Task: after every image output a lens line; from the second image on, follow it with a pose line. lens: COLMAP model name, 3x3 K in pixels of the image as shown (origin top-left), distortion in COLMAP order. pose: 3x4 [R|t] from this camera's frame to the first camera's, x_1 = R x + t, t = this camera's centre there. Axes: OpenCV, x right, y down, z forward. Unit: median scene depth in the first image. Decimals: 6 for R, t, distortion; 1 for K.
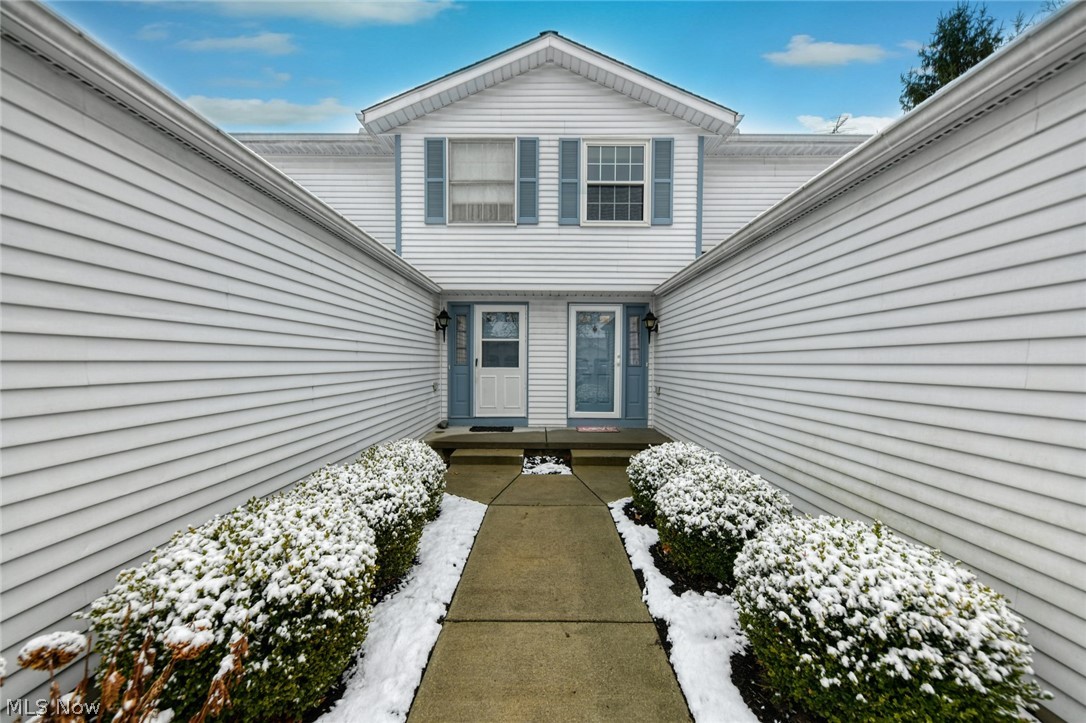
lens RADIAL K [[381.6, 0, 542.7], [0, 381.6, 365.0], [0, 0, 1]] dist [0.002442, -0.000685]
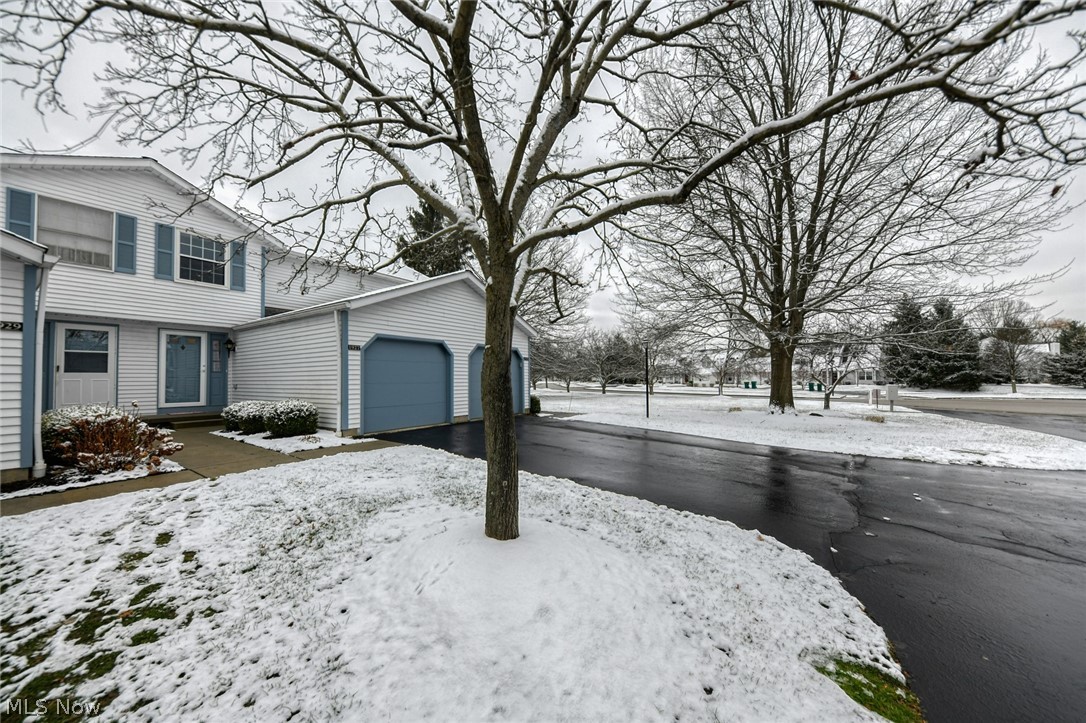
lens RADIAL K [[381.6, 0, 541.1], [0, 381.6, 372.0], [0, 0, 1]] dist [0.002442, -0.000685]
pose [[0.550264, 0.005228, 0.834974, -0.374304], [0.015266, 0.999750, -0.016320, 0.053202], [-0.834851, 0.021727, 0.550047, -1.089725]]
